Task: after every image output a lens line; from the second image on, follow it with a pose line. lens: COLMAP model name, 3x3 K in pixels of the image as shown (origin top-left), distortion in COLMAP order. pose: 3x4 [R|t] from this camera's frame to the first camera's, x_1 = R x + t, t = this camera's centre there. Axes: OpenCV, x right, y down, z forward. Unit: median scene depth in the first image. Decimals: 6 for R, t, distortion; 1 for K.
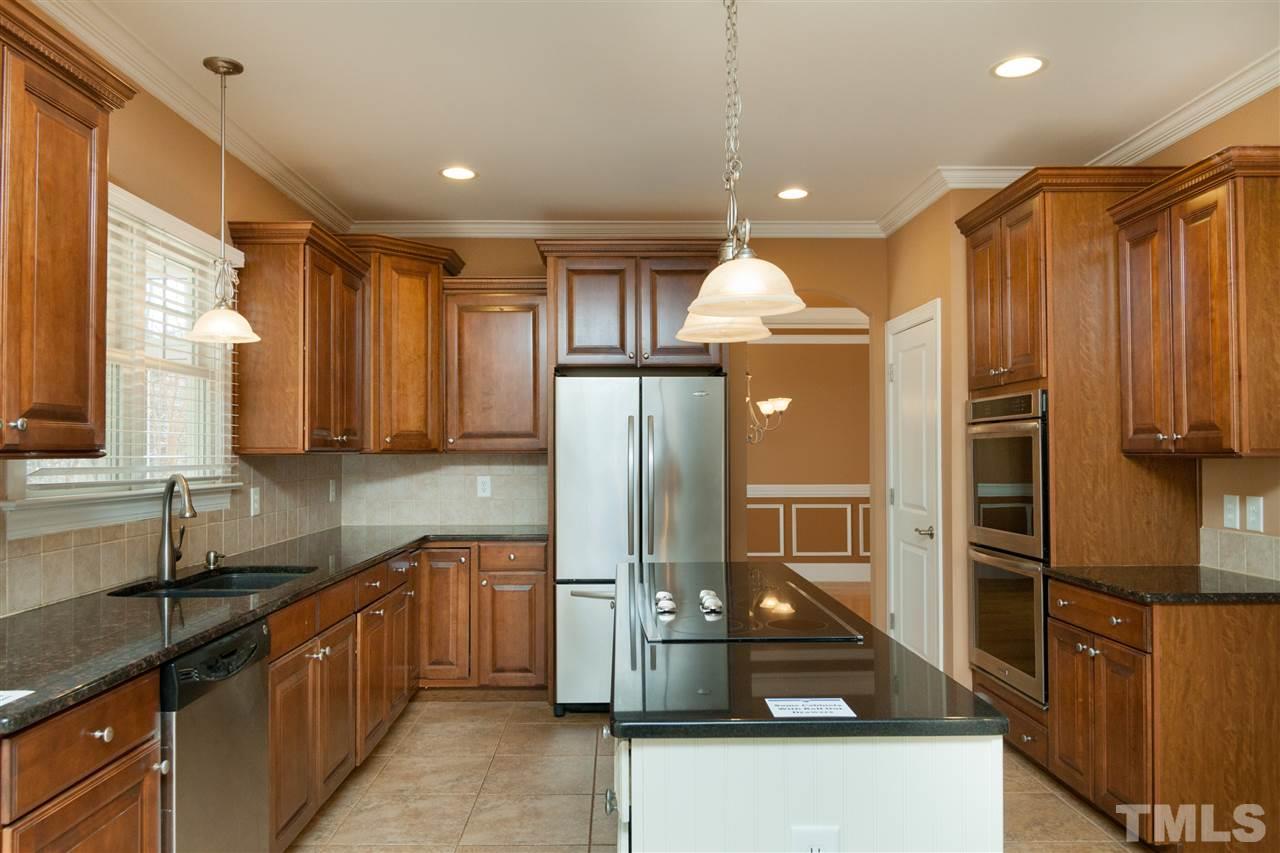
lens RADIAL K [[923.0, 0, 643.0], [0, 923.0, 433.6], [0, 0, 1]] dist [0.002587, 0.000278]
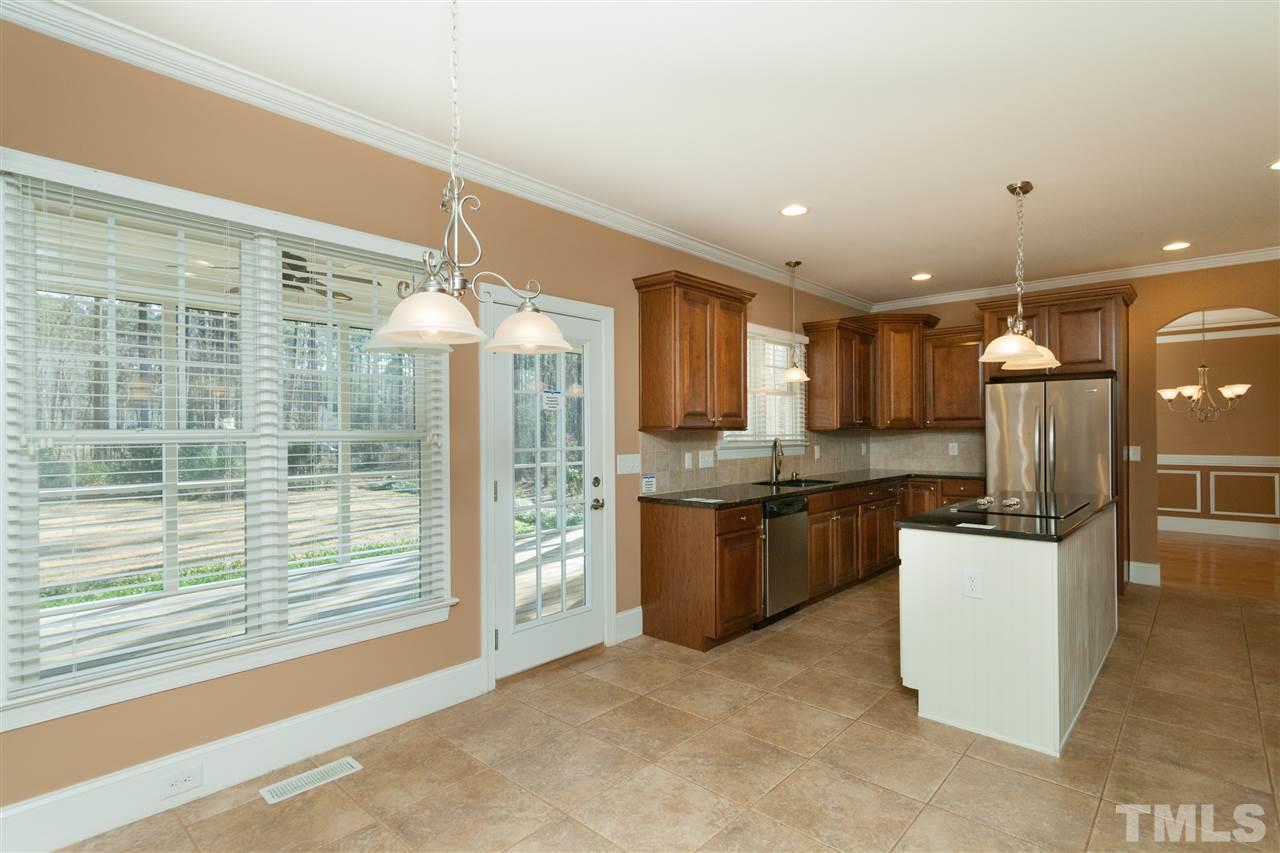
lens RADIAL K [[667.4, 0, 608.0], [0, 667.4, 430.1], [0, 0, 1]] dist [0.005781, 0.000151]
pose [[0.716166, -0.003378, -0.697921, 0.270508], [0.016952, 0.999777, 0.012556, -0.004075], [0.697724, -0.020824, 0.716064, -0.380154]]
